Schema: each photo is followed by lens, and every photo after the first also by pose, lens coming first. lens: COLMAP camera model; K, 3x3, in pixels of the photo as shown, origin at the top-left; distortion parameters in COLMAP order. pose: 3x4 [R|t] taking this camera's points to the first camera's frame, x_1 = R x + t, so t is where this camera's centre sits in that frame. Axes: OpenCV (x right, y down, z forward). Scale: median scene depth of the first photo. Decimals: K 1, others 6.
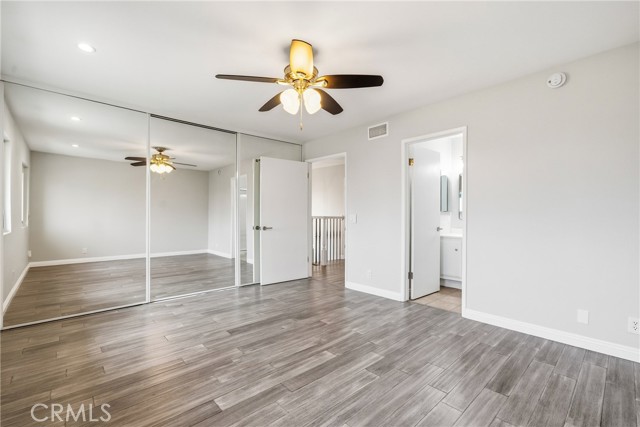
lens RADIAL K [[283.2, 0, 320.8], [0, 283.2, 216.3], [0, 0, 1]] dist [0.004042, 0.000382]
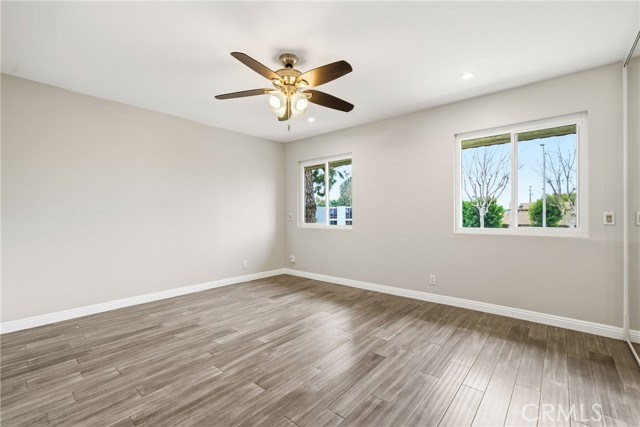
lens RADIAL K [[283.2, 0, 322.4], [0, 283.2, 214.3], [0, 0, 1]] dist [0.004042, 0.000382]
pose [[-0.992316, 0.001840, -0.123713, -0.061949], [0.002461, 0.999985, -0.004865, 0.002182], [0.123702, -0.005132, -0.992306, 2.011845]]
